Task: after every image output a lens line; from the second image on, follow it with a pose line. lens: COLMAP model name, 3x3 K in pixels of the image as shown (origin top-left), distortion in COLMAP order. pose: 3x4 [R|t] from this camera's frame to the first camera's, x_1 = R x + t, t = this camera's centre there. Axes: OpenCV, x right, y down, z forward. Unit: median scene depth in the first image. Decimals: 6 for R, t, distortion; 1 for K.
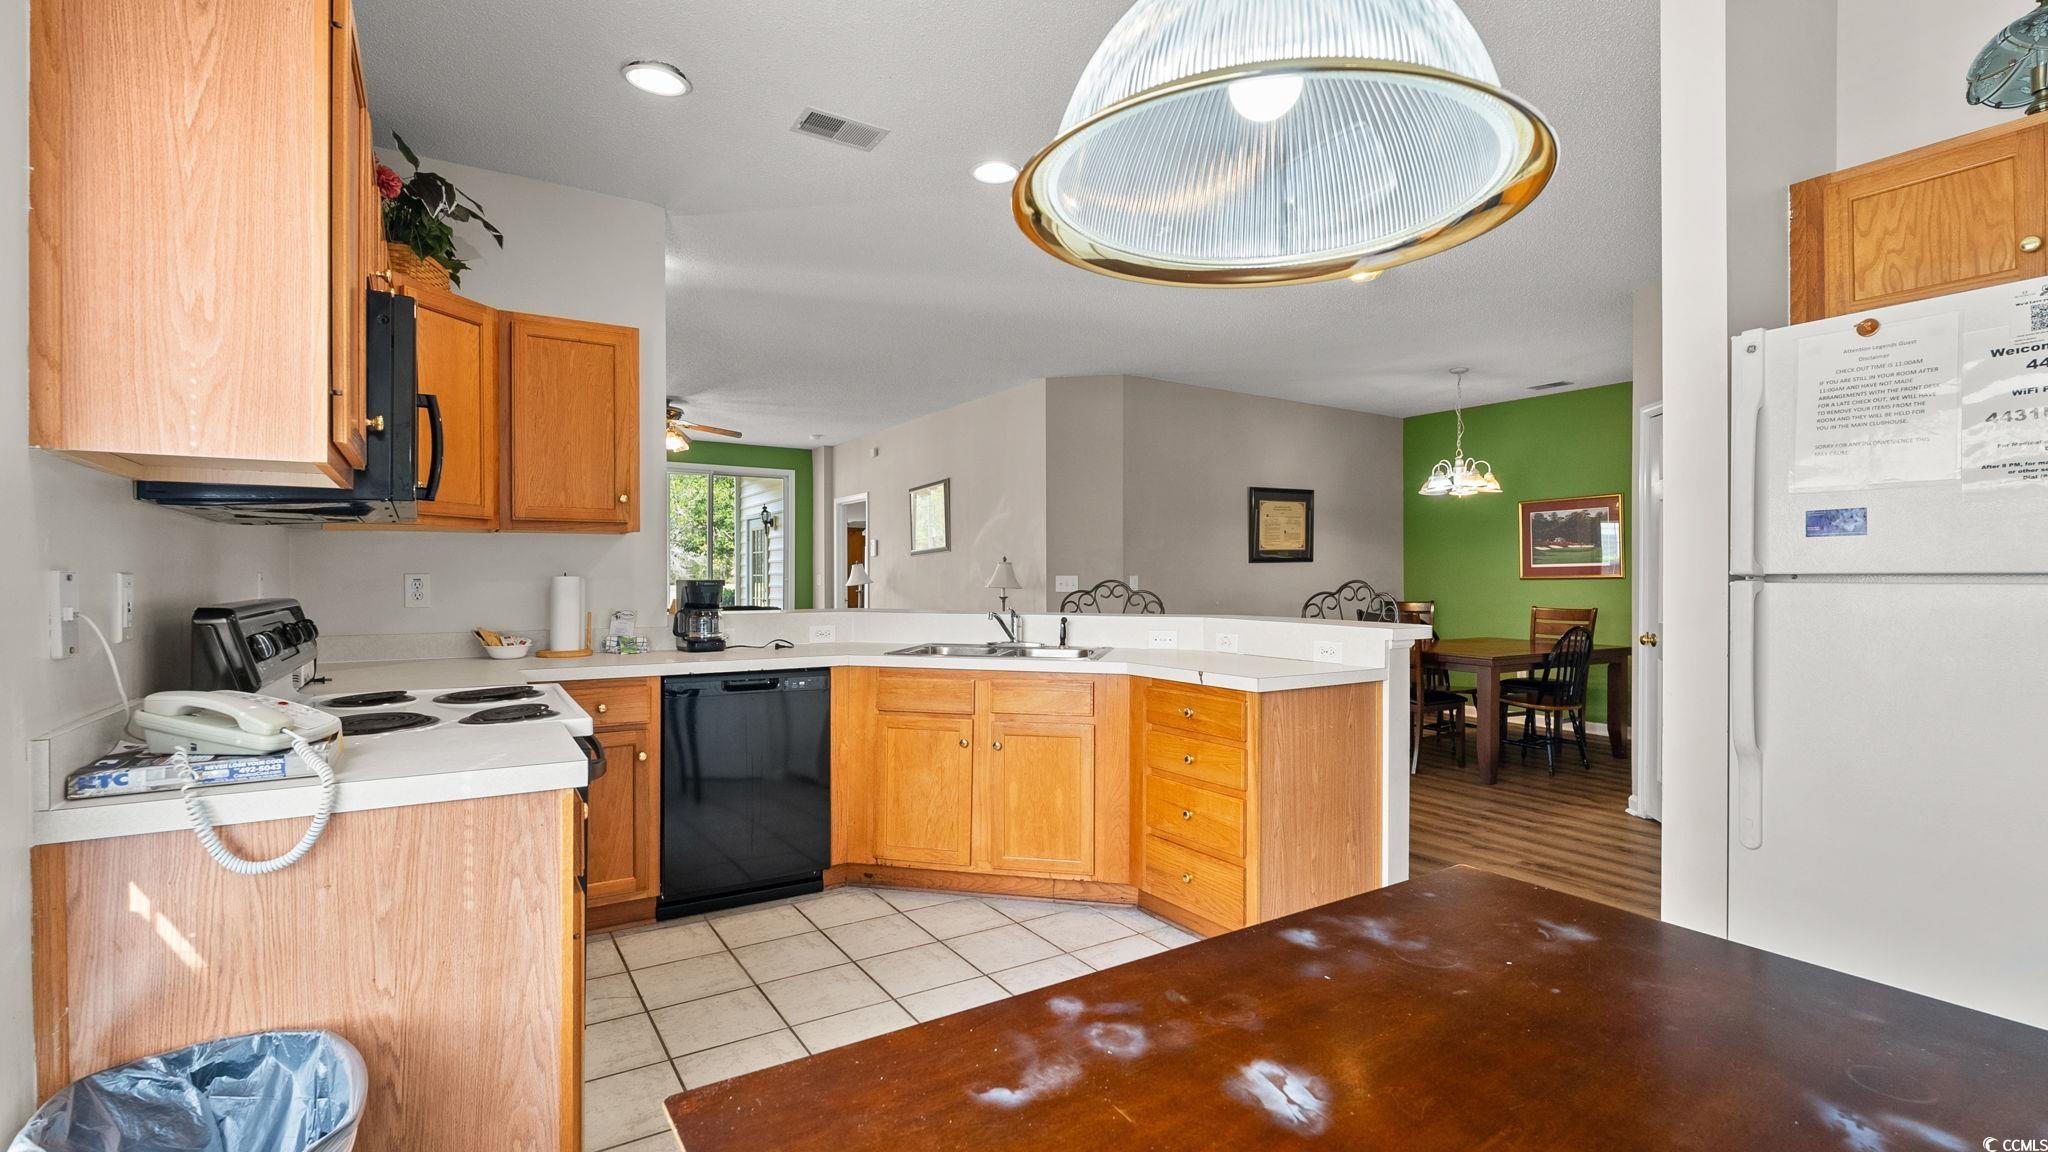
lens RADIAL K [[924.6, 0, 1025.0], [0, 924.6, 570.7], [0, 0, 1]] dist [-0.002135, 0.000616]
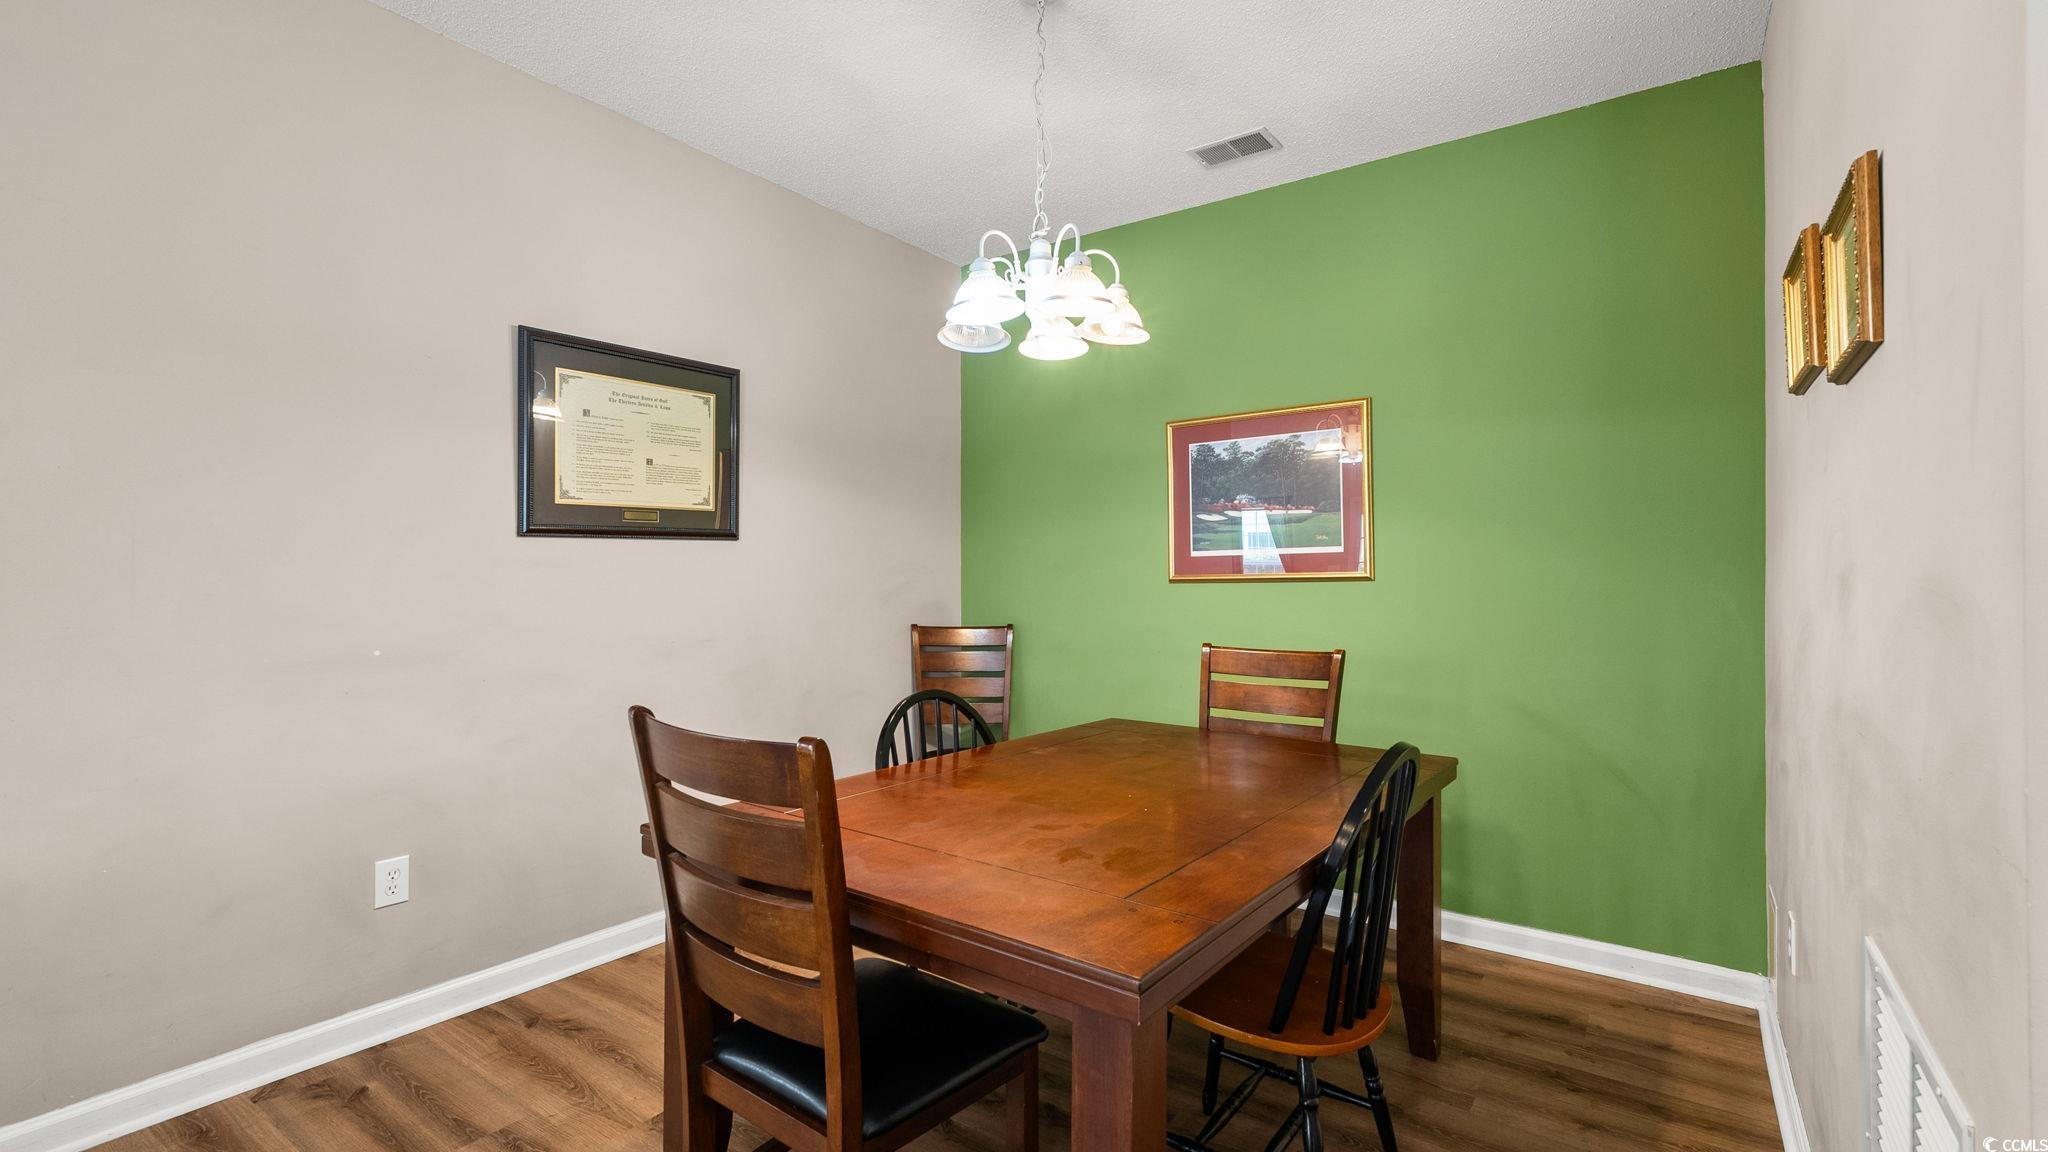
lens RADIAL K [[924.6, 0, 1010.7], [0, 924.6, 570.9], [0, 0, 1]] dist [-0.002135, 0.000616]
pose [[0.936050, 0.001979, 0.351861, 0.289520], [-0.002475, 0.999996, 0.000961, 0.003908], [-0.351858, -0.001771, 0.936052, 0.581543]]
